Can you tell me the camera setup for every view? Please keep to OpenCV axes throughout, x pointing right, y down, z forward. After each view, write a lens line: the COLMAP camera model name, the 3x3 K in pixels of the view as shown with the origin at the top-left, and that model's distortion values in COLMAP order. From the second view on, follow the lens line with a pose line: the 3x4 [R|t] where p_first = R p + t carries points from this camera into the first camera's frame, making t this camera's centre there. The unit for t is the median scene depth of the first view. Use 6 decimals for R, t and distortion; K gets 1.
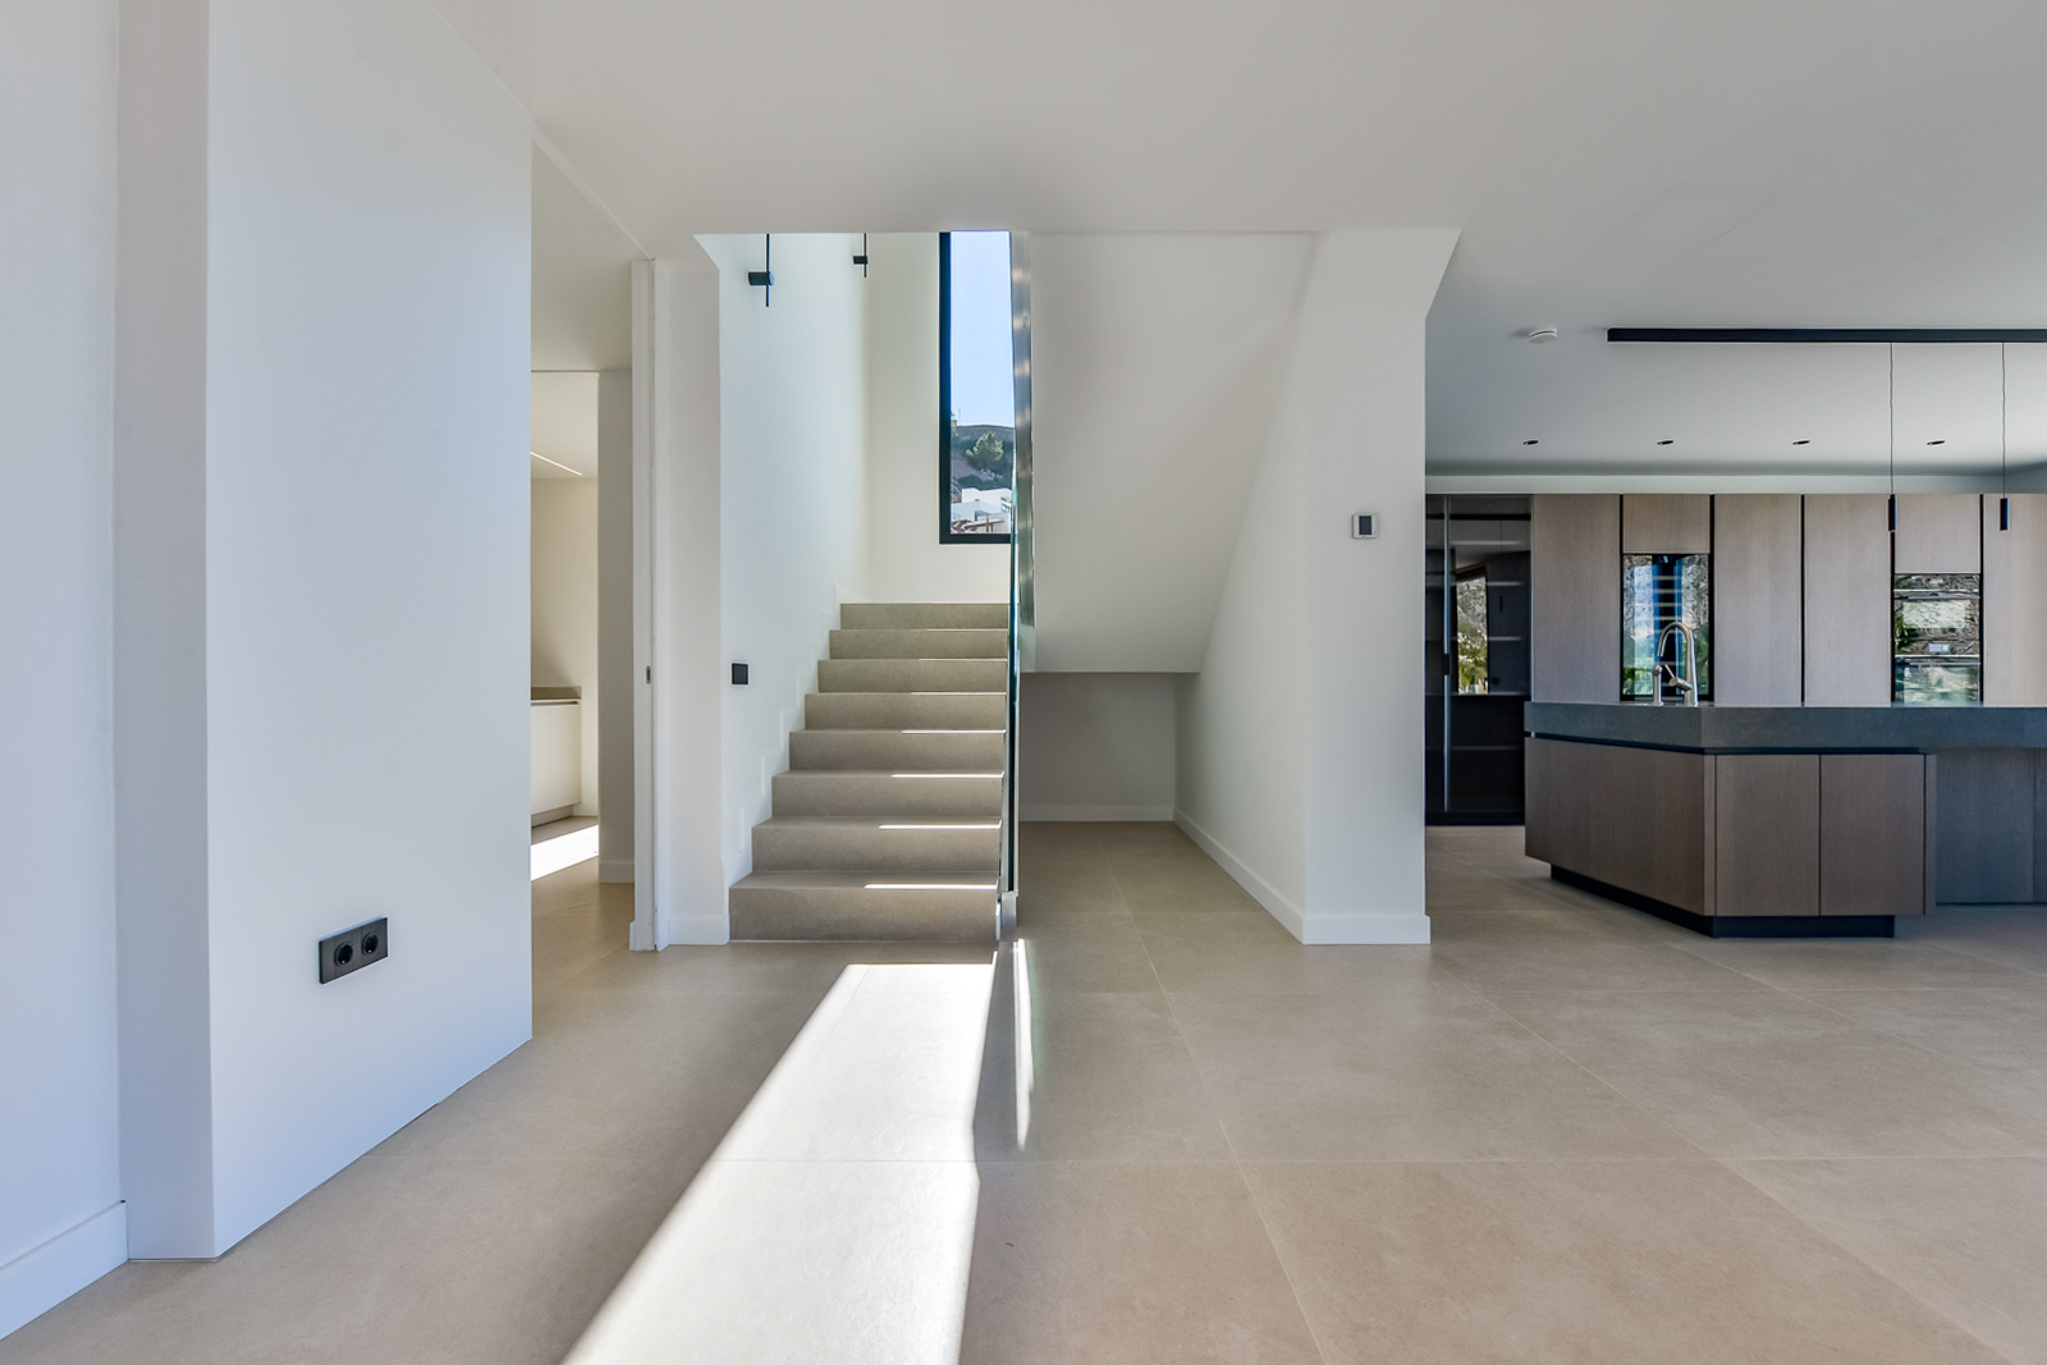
lens RADIAL K [[843.2, 0, 1048.0], [0, 843.2, 688.0], [0, 0, 1]] dist [0.011109, -0.011206]
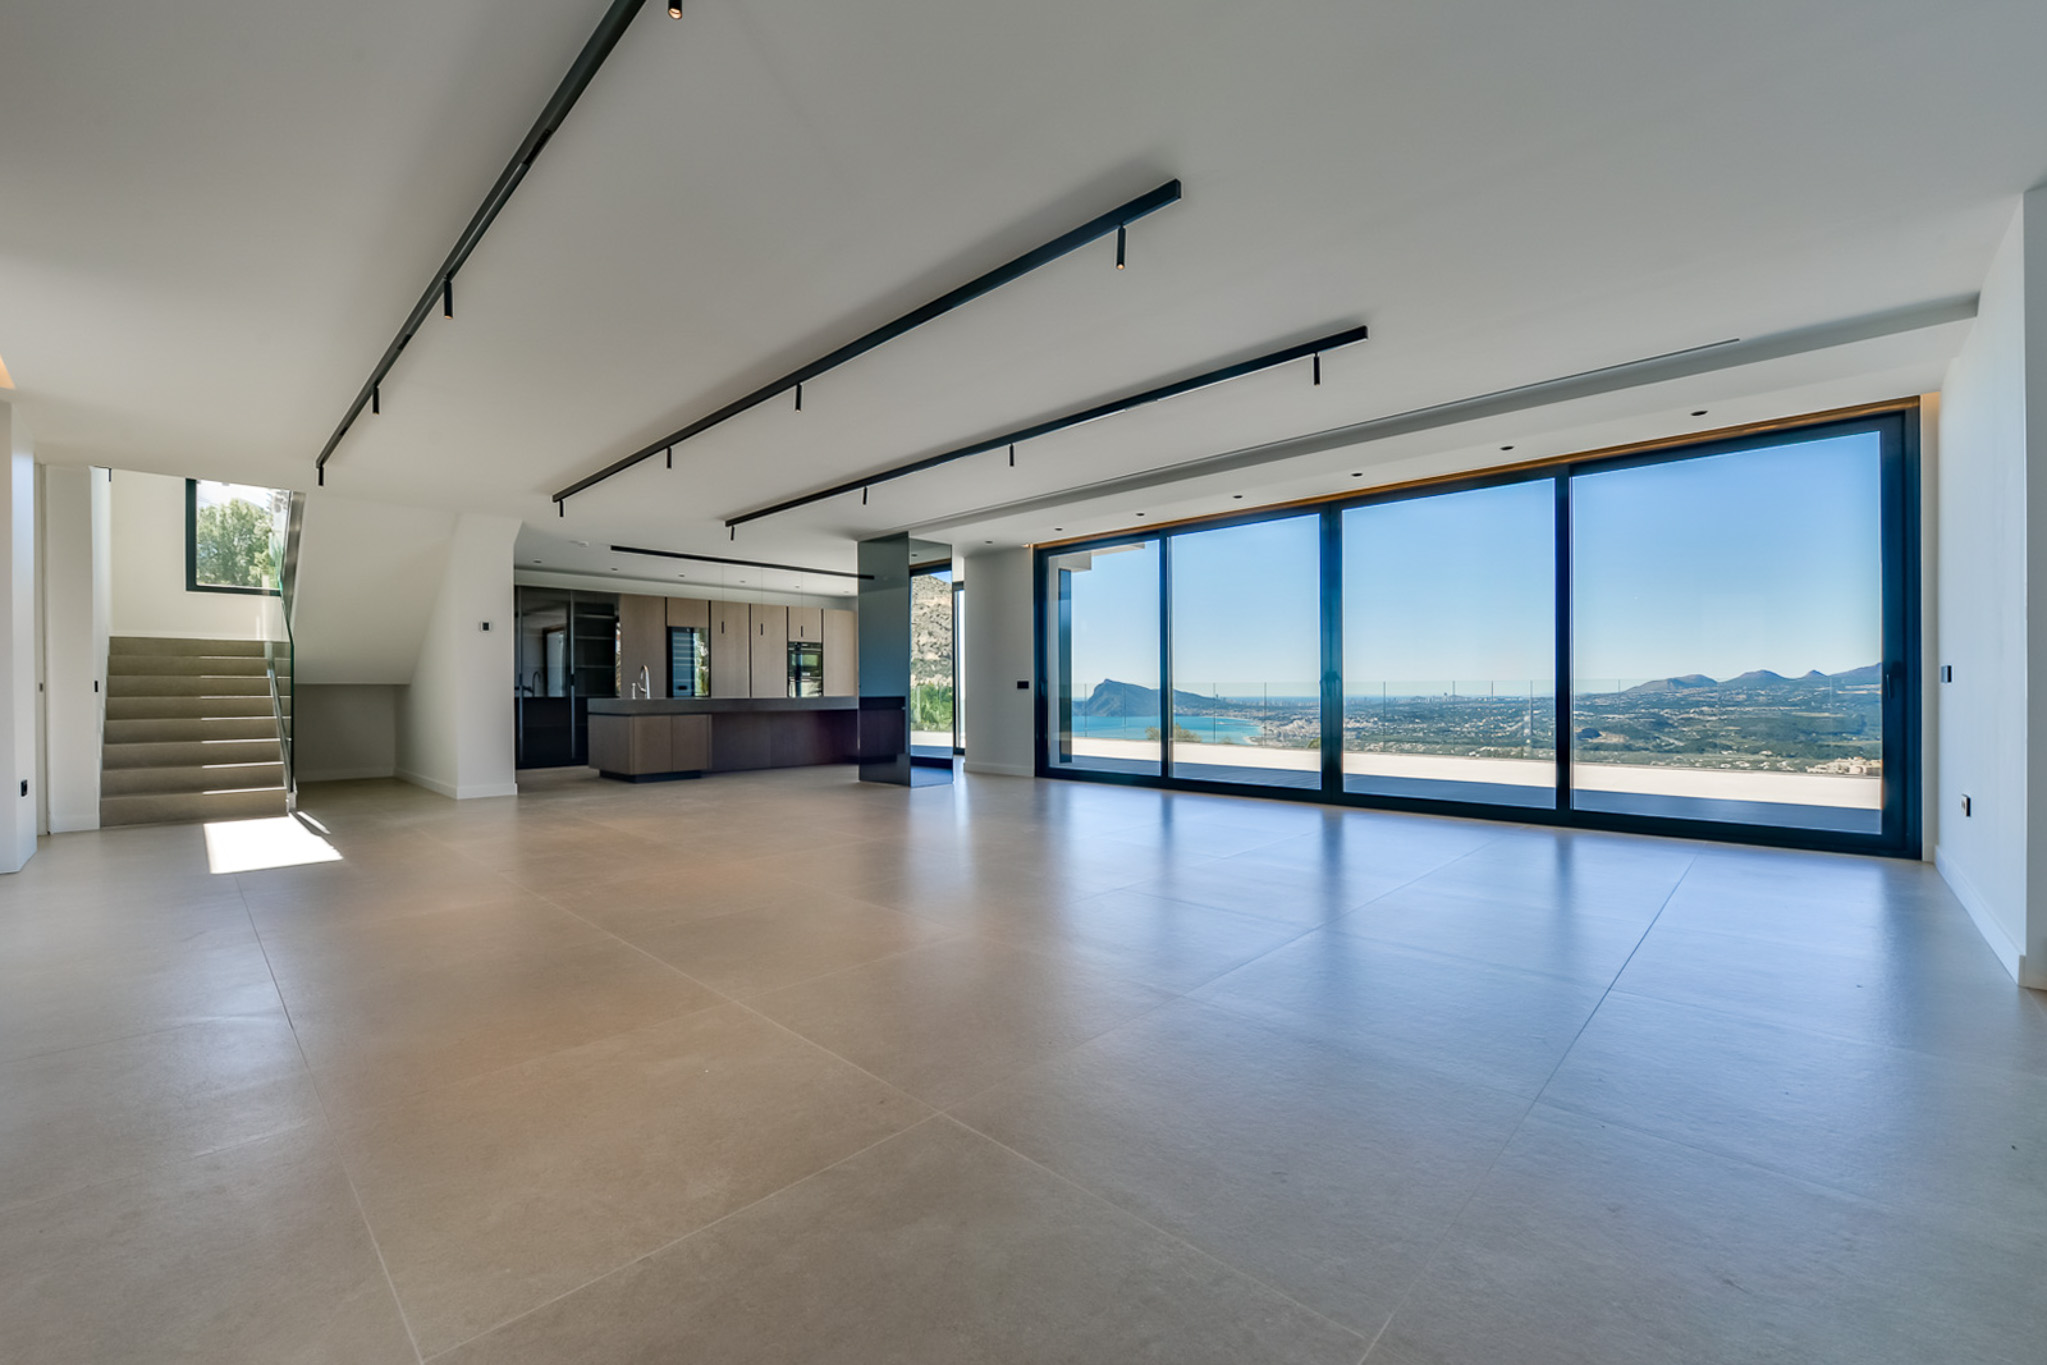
lens RADIAL K [[818.8, 0, 1014.5], [0, 818.8, 690.3], [0, 0, 1]] dist [-0.001454, -0.000289]
pose [[0.704746, -0.002488, 0.709456, -0.177691], [0.005563, 0.999982, -0.002019, 0.004902], [-0.709438, 0.005370, 0.704747, -1.346974]]
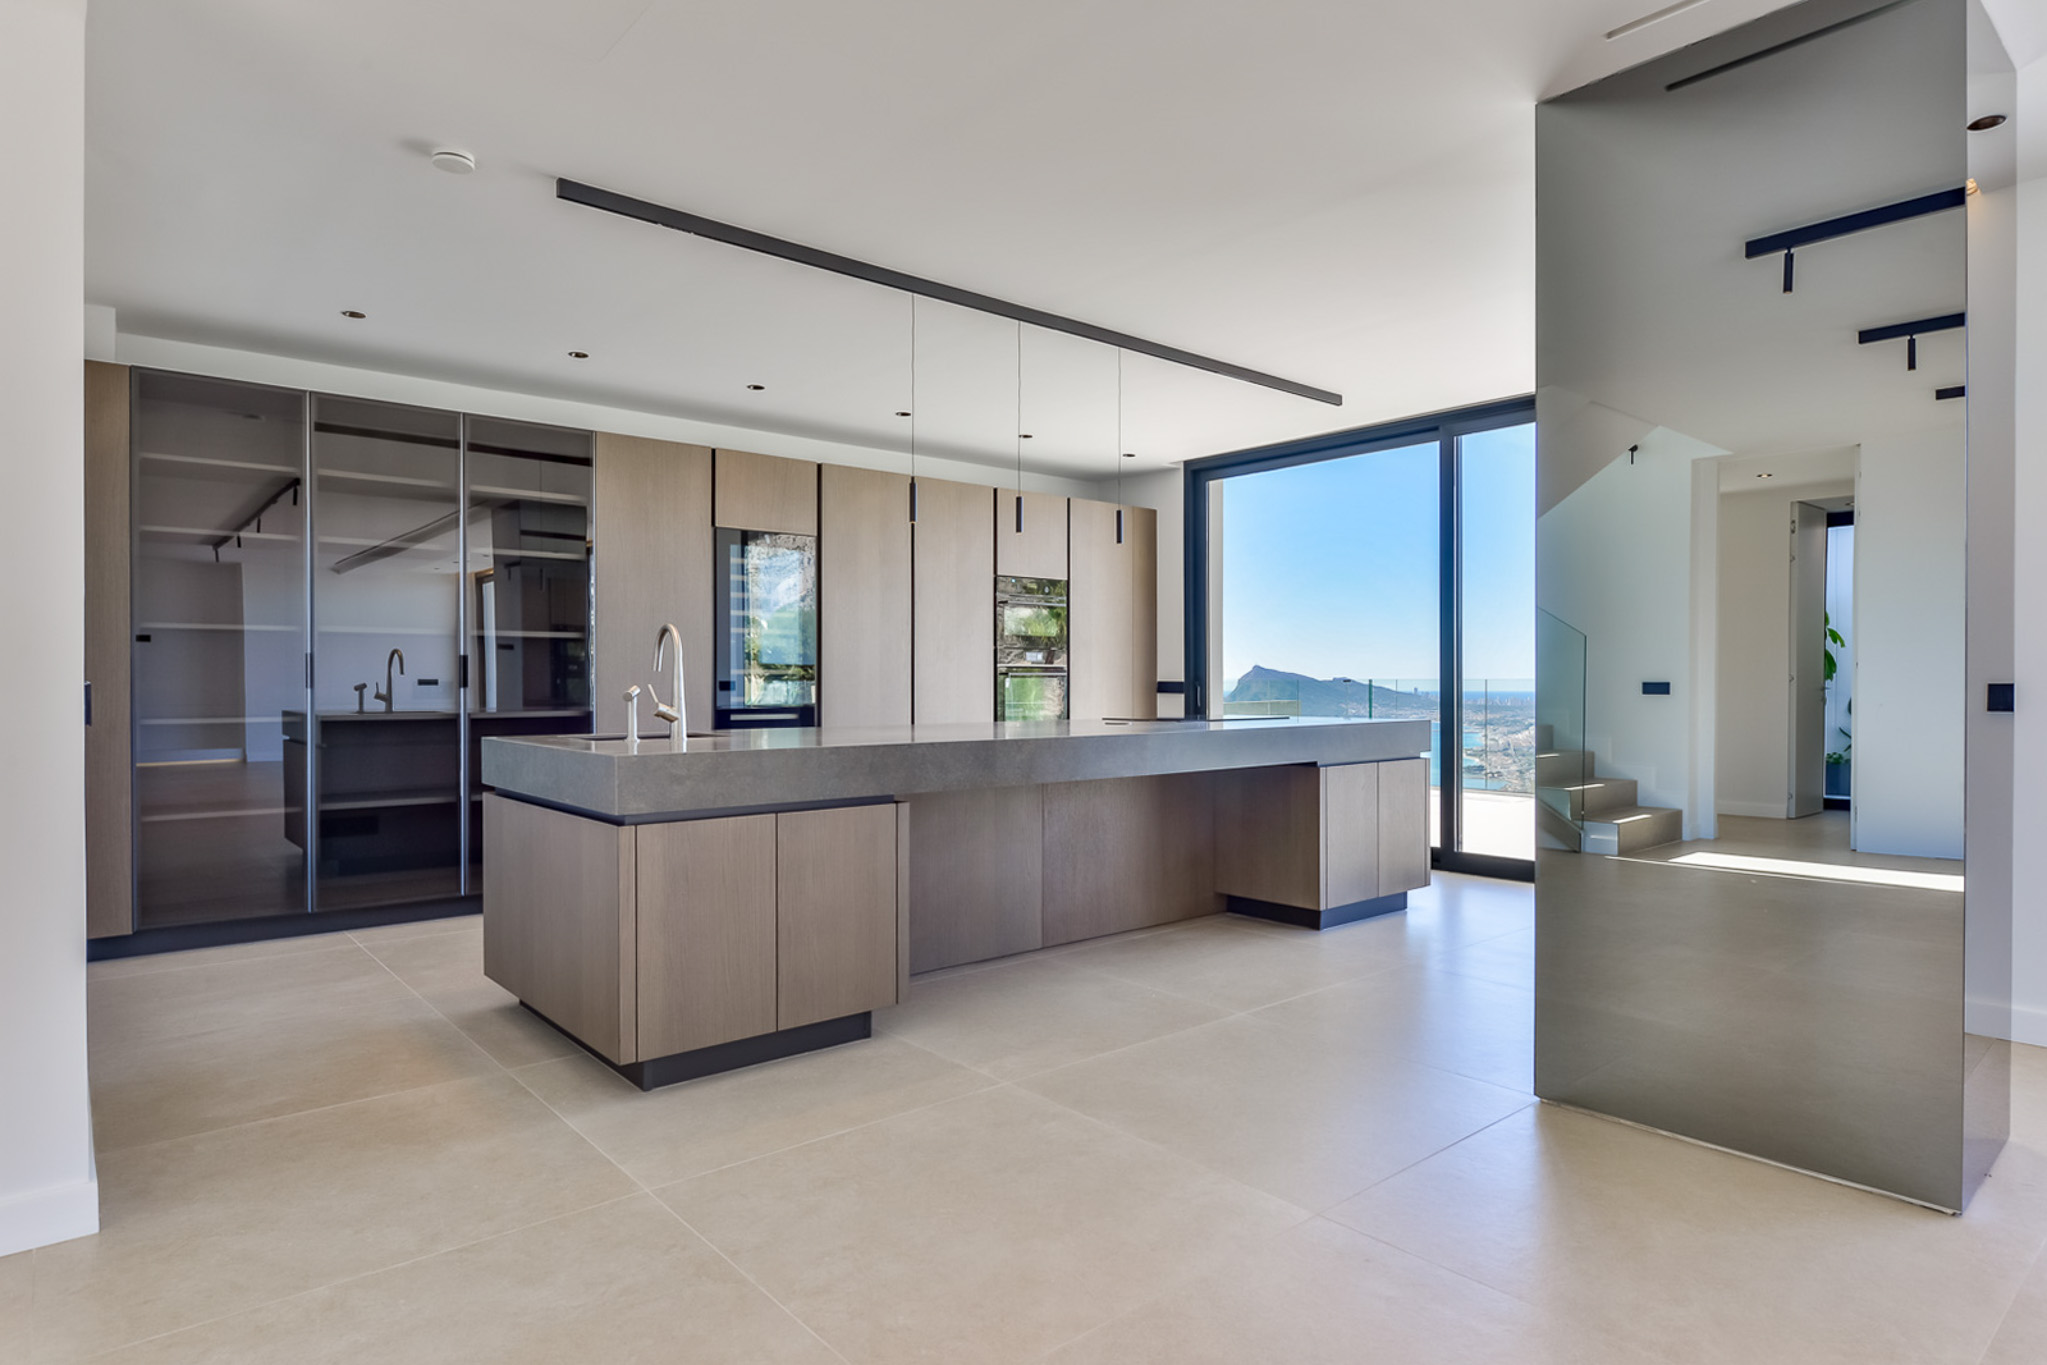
lens RADIAL K [[1111.9, 0, 1014.0], [0, 1111.9, 683.3], [0, 0, 1]] dist [-0.002502, -0.000957]
pose [[0.767269, -0.000579, 0.641325, 0.341445], [0.000161, 1.000000, 0.000710, -0.026990], [-0.641326, -0.000441, 0.767269, 0.091868]]
